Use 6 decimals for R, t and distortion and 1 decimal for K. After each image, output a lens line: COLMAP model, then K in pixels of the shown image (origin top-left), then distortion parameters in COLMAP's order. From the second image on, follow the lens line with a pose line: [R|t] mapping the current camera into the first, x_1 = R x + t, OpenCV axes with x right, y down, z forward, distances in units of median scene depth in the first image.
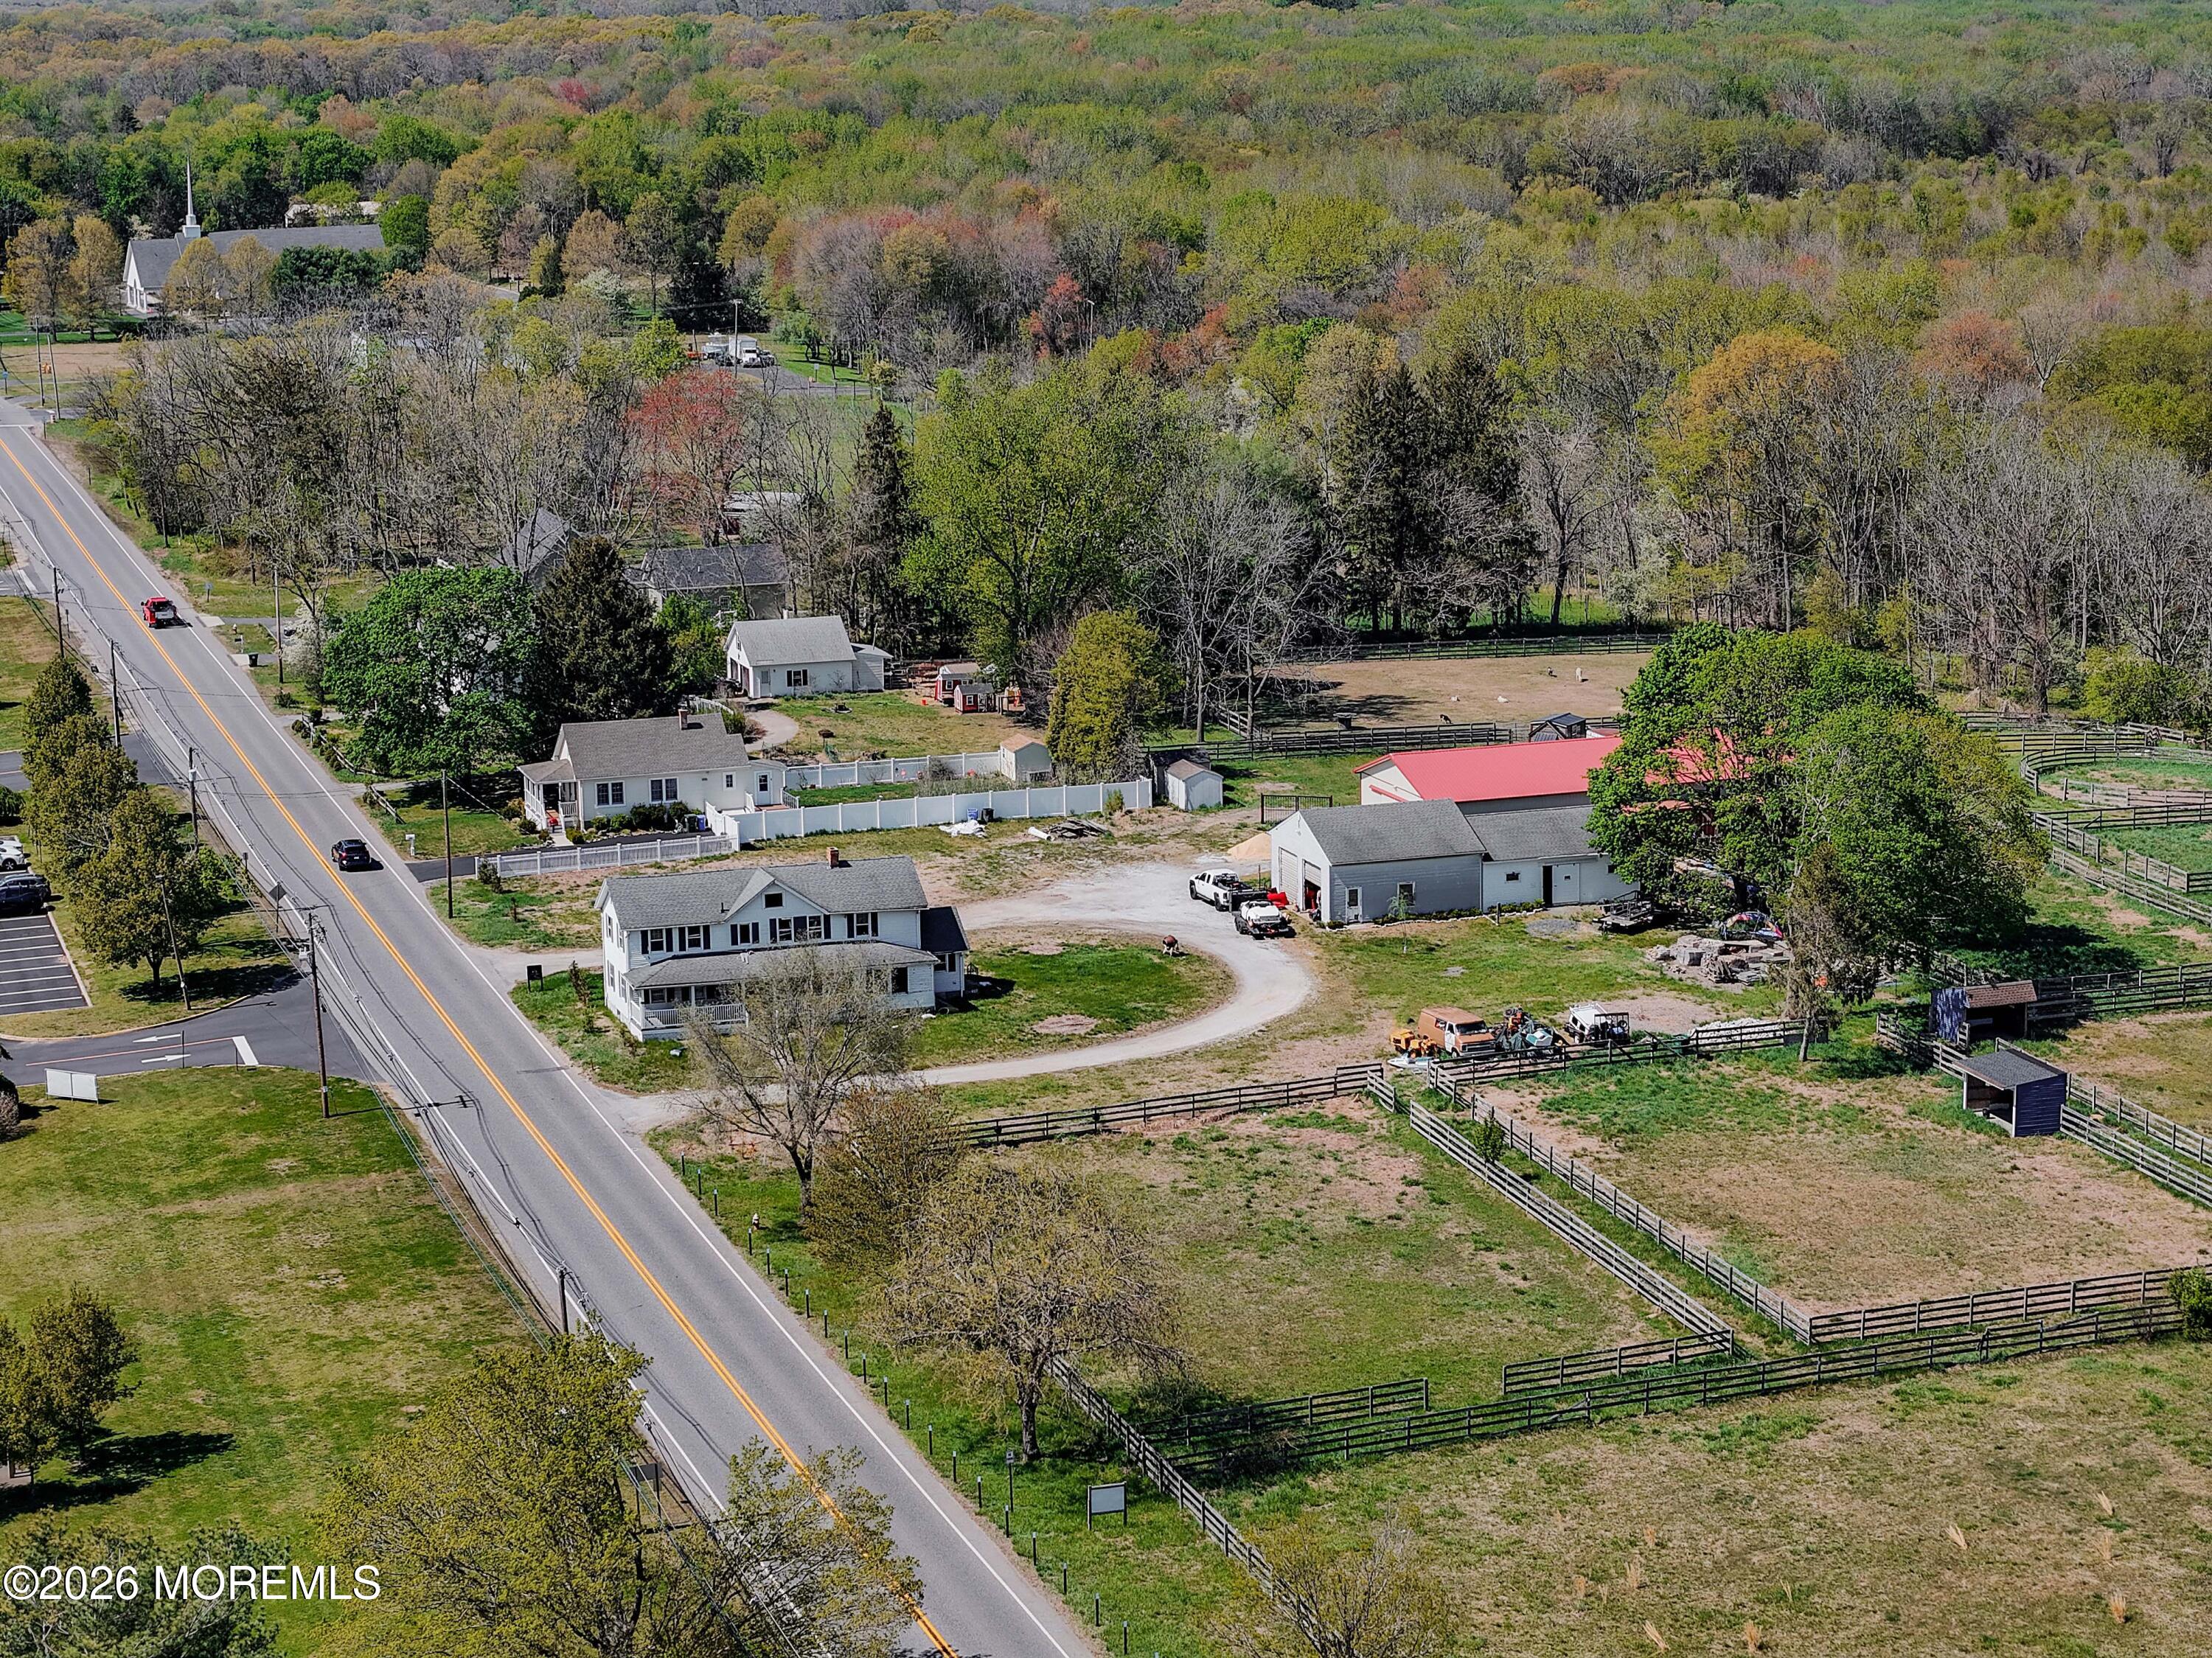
lens RADIAL K [[4430.4, 0, 1151.3], [0, 4430.4, 898.4], [0, 0, 1]] dist [-0.123794, 0.000000]
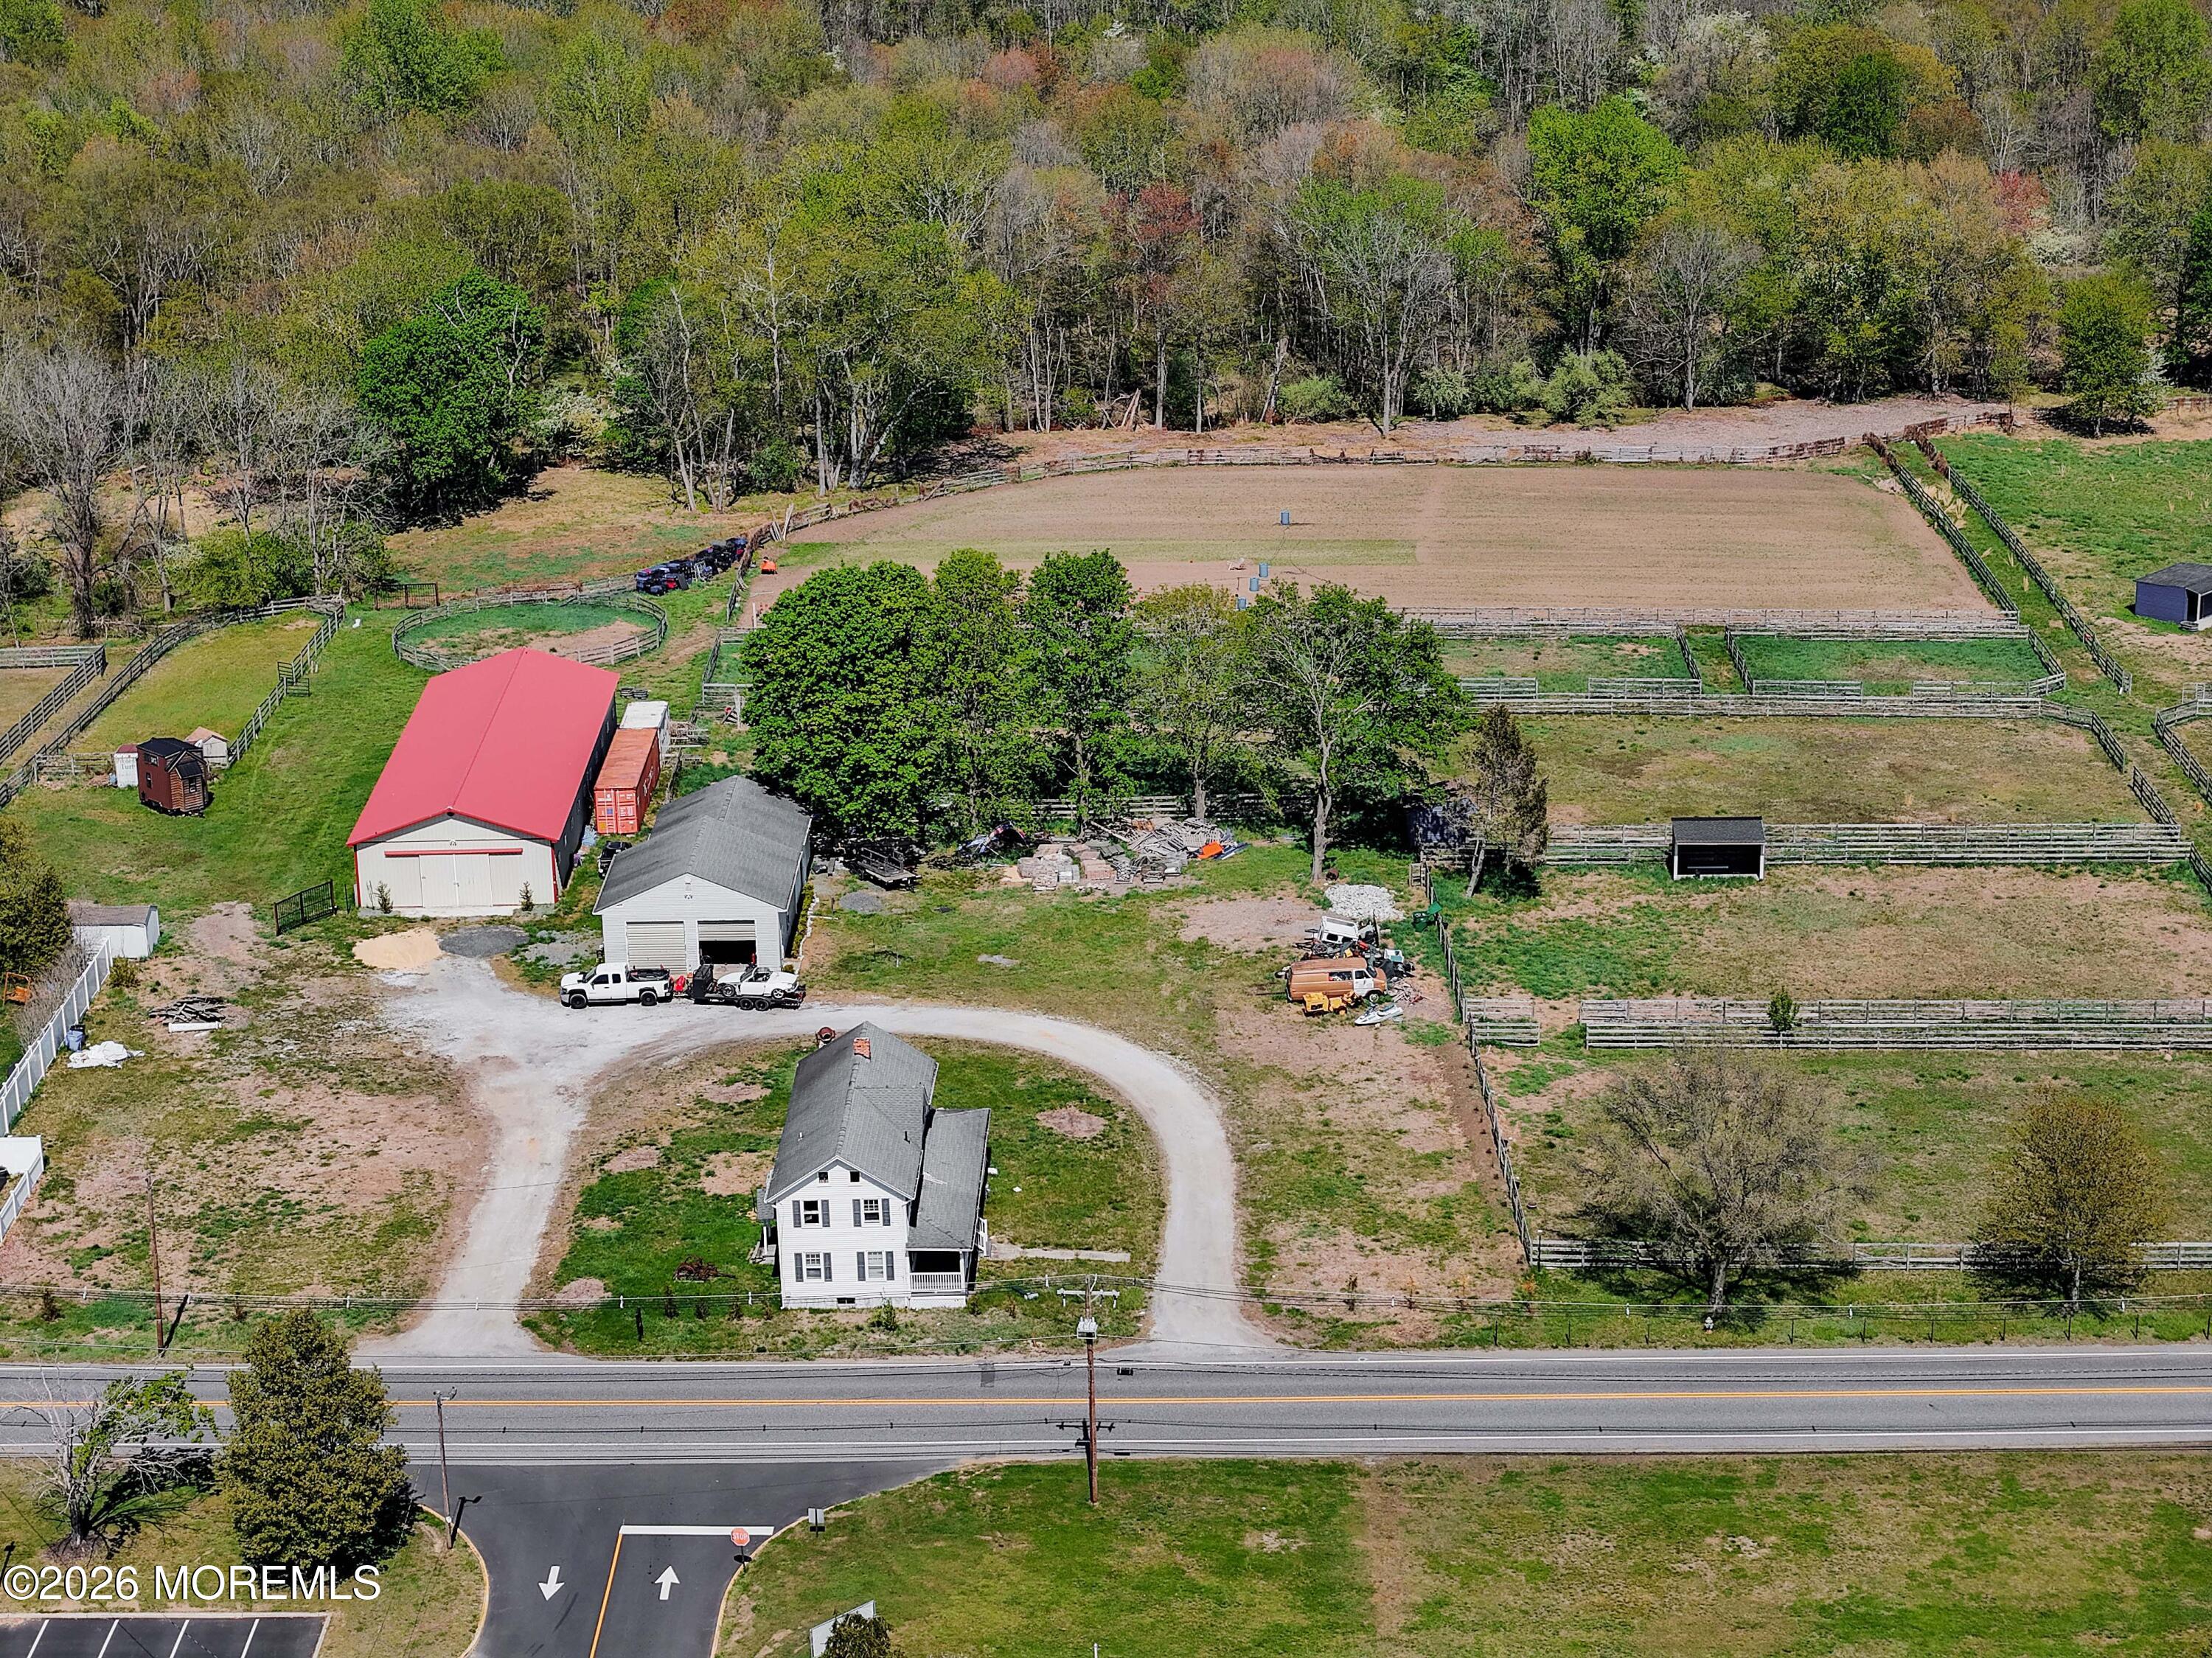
lens RADIAL K [[4430.4, 0, 1098.8], [0, 4430.4, 829.9], [0, 0, 1]] dist [-0.123794, 0.000000]
pose [[0.346320, -0.295564, 0.890340, -0.838837], [0.214970, 0.948821, 0.231359, -0.247766], [-0.913154, 0.111272, 0.392133, 0.617477]]
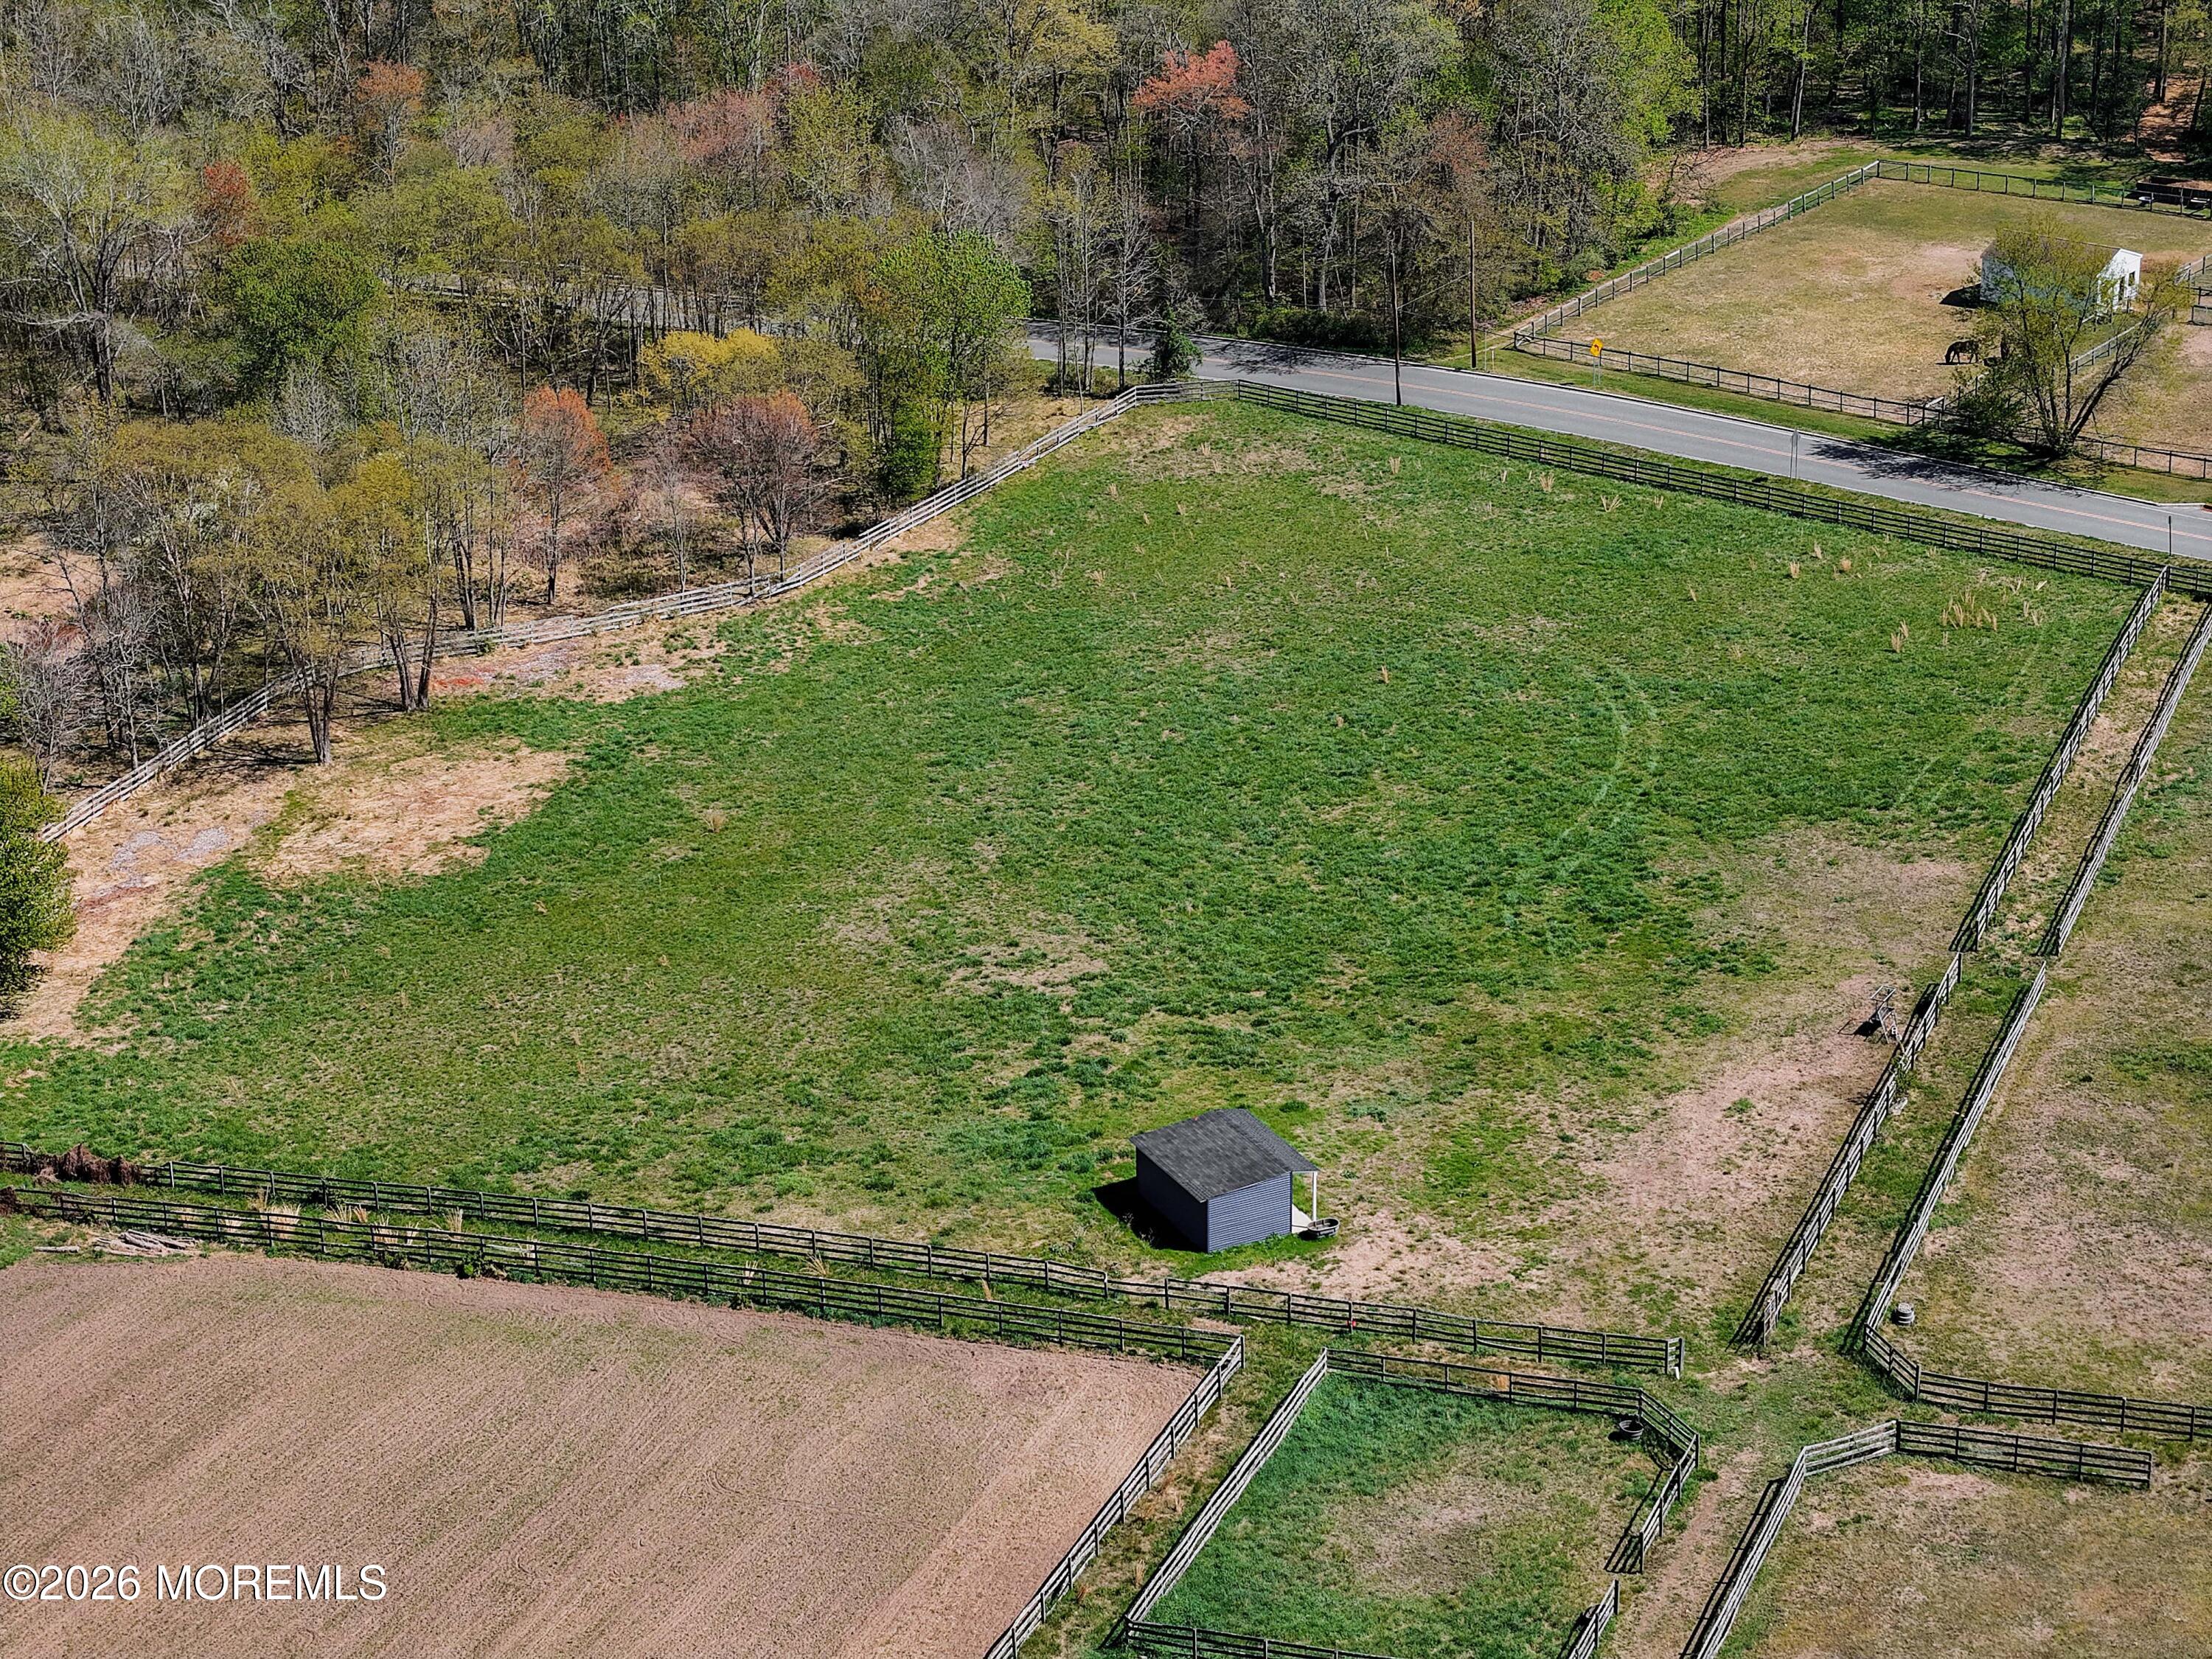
lens RADIAL K [[4430.8, 0, 1094.1], [0, 4430.8, 824.3], [0, 0, 1]] dist [-0.123794, 0.000000]
pose [[-0.770839, -0.214735, 0.599747, 0.035790], [0.162486, 0.844055, 0.511048, -0.392987], [-0.615959, 0.491386, -0.615739, 1.289872]]
